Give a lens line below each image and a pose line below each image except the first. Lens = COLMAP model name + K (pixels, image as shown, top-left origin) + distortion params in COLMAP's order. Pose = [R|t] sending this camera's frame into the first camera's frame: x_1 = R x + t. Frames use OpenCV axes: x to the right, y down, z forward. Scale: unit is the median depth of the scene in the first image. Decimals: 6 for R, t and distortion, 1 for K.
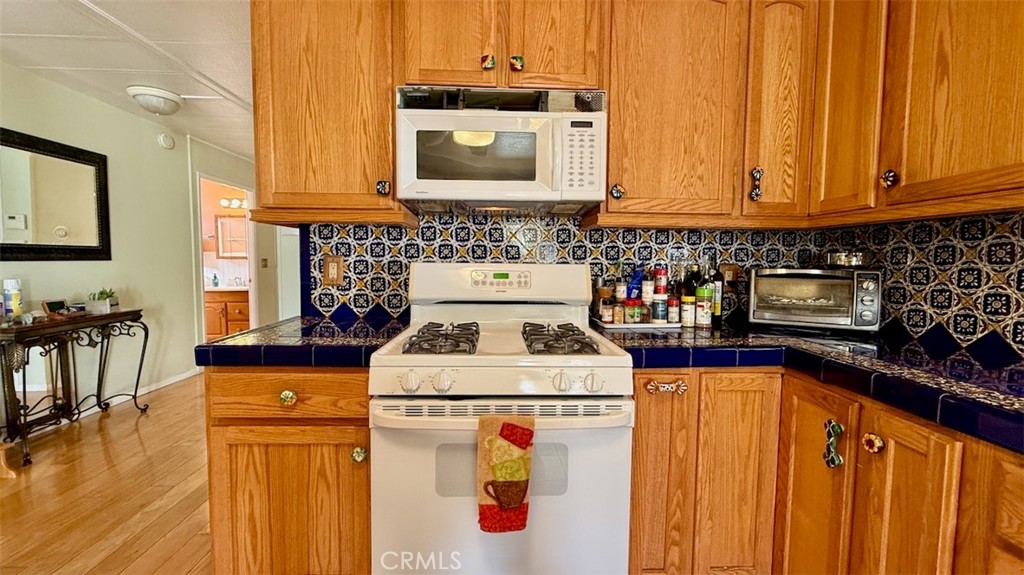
lens RADIAL K [[406.9, 0, 509.8], [0, 406.9, 285.7], [0, 0, 1]] dist [0.000205, 0.000166]
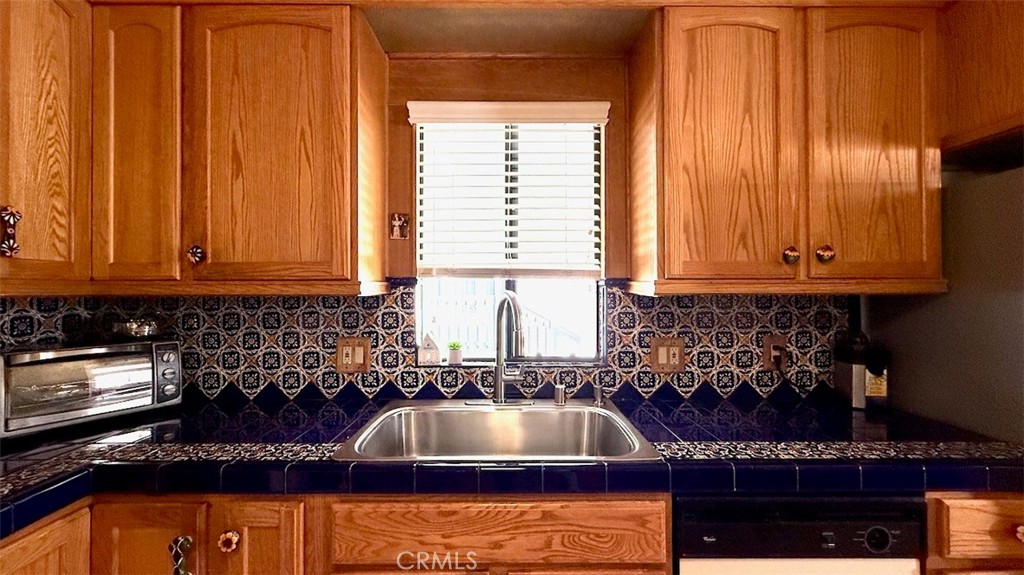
lens RADIAL K [[406.9, 0, 510.3], [0, 406.9, 287.8], [0, 0, 1]] dist [0.000205, 0.000166]
pose [[0.036857, 0.001334, 0.999320, -0.030118], [0.066692, 0.997766, -0.003791, -0.104903], [-0.997093, 0.066787, 0.036686, 0.168557]]
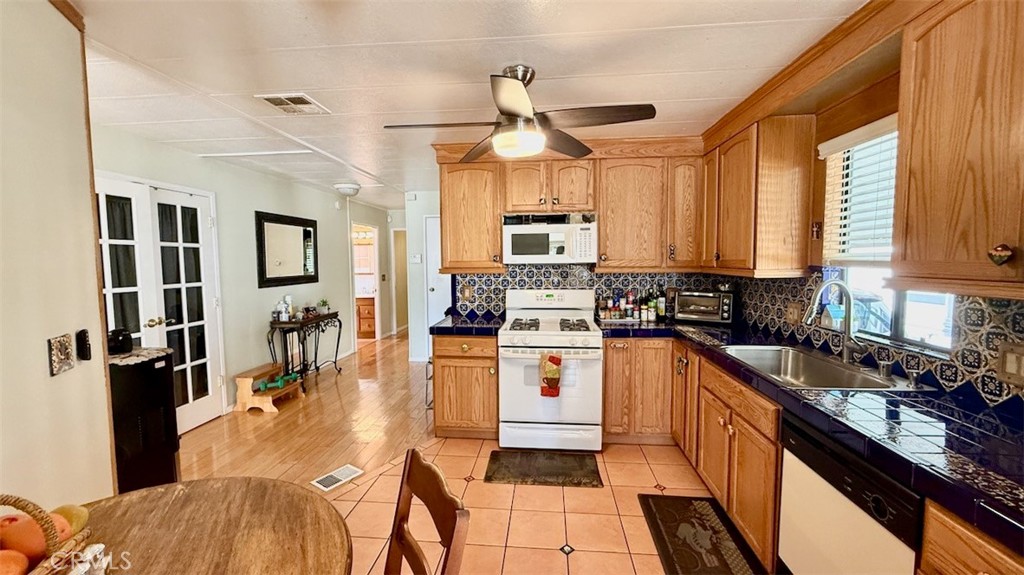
lens RADIAL K [[406.9, 0, 509.3], [0, 406.9, 284.7], [0, 0, 1]] dist [0.000205, 0.000166]
pose [[0.990968, -0.009024, -0.133792, 0.059151], [0.008820, 0.999959, -0.002118, -0.090046], [0.133805, 0.000919, 0.991007, -1.222512]]
